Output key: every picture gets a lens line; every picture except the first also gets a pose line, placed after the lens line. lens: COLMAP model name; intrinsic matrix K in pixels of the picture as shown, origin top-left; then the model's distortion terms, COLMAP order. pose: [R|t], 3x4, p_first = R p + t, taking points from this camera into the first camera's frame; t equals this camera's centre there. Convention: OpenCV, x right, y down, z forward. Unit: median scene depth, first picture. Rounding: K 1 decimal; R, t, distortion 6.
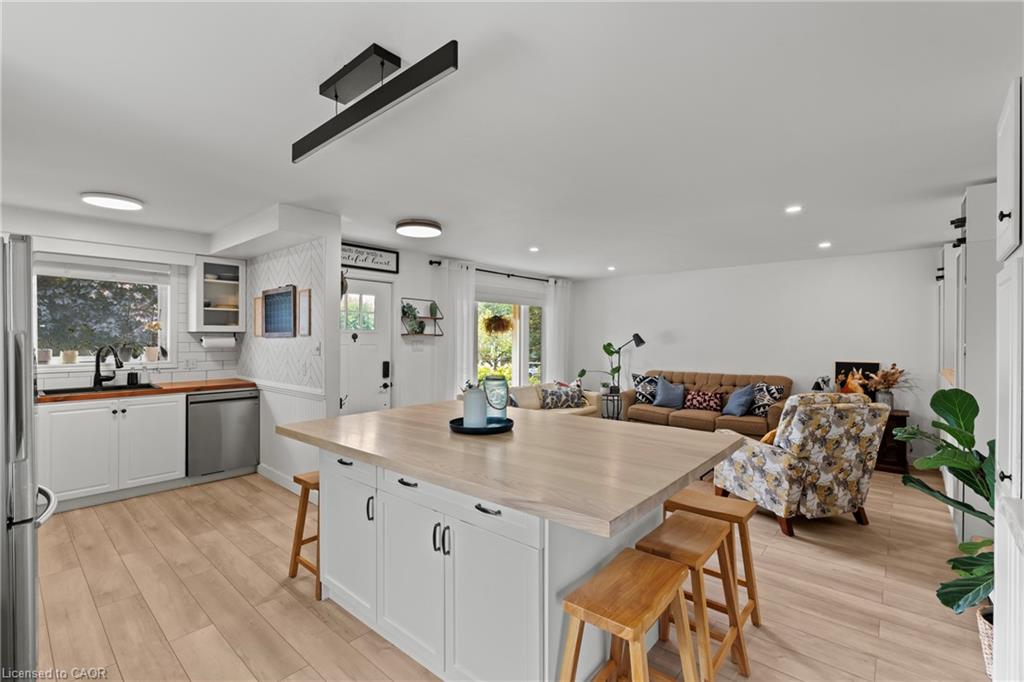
lens RADIAL K [[452.9, 0, 513.7], [0, 452.9, 340.4], [0, 0, 1]] dist [-0.003482, 0.000160]
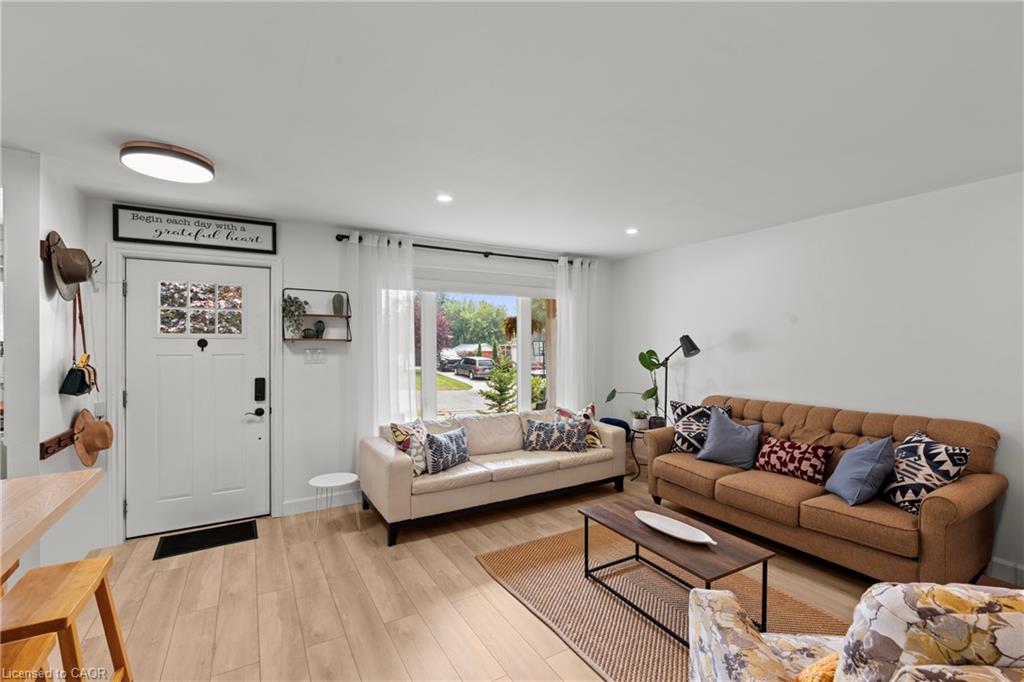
lens RADIAL K [[452.9, 0, 511.2], [0, 452.9, 344.3], [0, 0, 1]] dist [-0.003482, 0.000160]
pose [[0.949664, -0.004239, -0.313243, 0.275618], [0.004006, 0.999991, -0.001387, -0.003459], [0.313246, 0.000062, 0.949672, 0.388963]]
